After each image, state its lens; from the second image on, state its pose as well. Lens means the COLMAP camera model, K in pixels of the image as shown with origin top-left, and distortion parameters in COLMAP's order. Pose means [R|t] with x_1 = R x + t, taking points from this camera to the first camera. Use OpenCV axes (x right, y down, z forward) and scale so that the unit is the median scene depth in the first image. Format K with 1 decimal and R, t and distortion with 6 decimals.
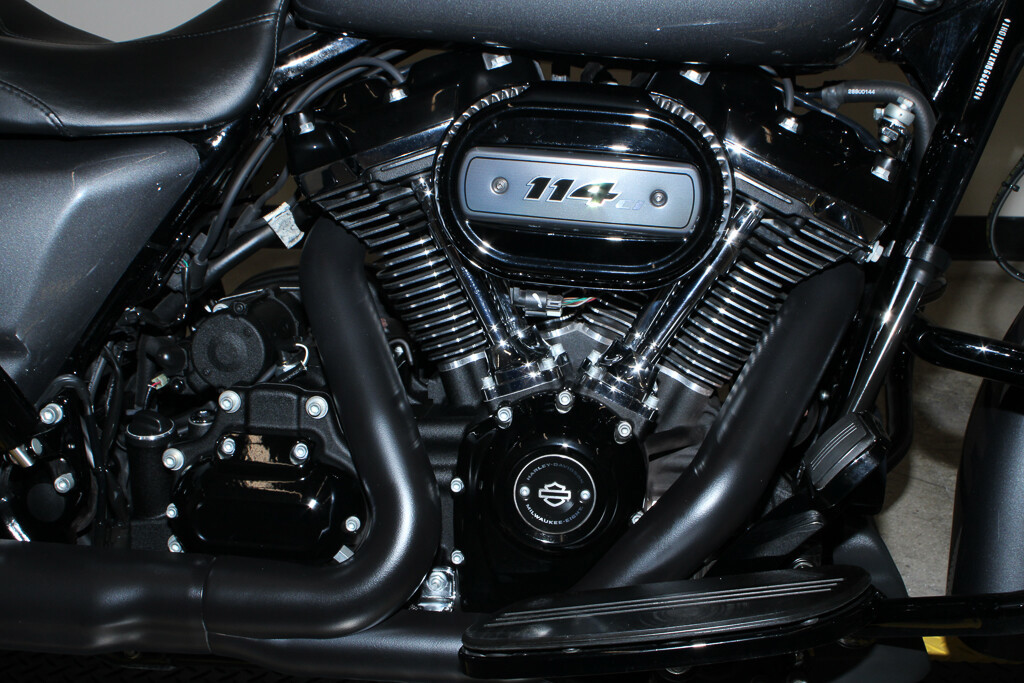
lens RADIAL K [[1390.1, 0, 507.5], [0, 1390.1, 343.3], [0, 0, 1]] dist [-0.030329, -0.029060]
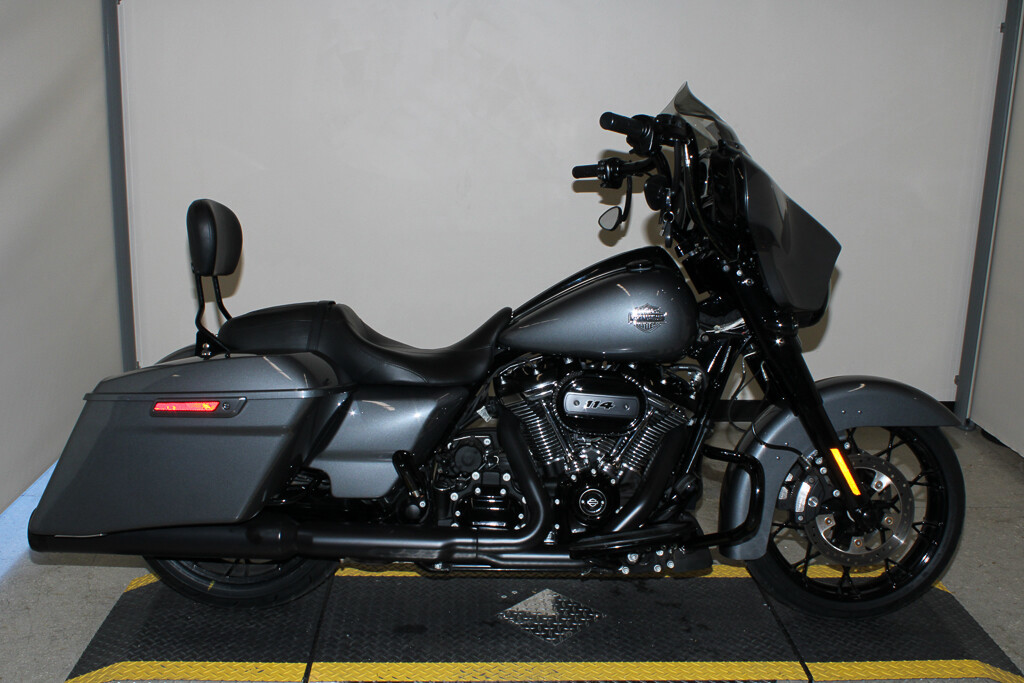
lens RADIAL K [[1054.1, 0, 512.0], [0, 1054.1, 341.5], [0, 0, 1]] dist [-0.147005, 0.206891]
pose [[0.993091, -0.000323, 0.117347, -0.396520], [0.015313, 0.991802, -0.126860, 0.045058], [-0.116344, 0.127781, 0.984955, -1.249999]]
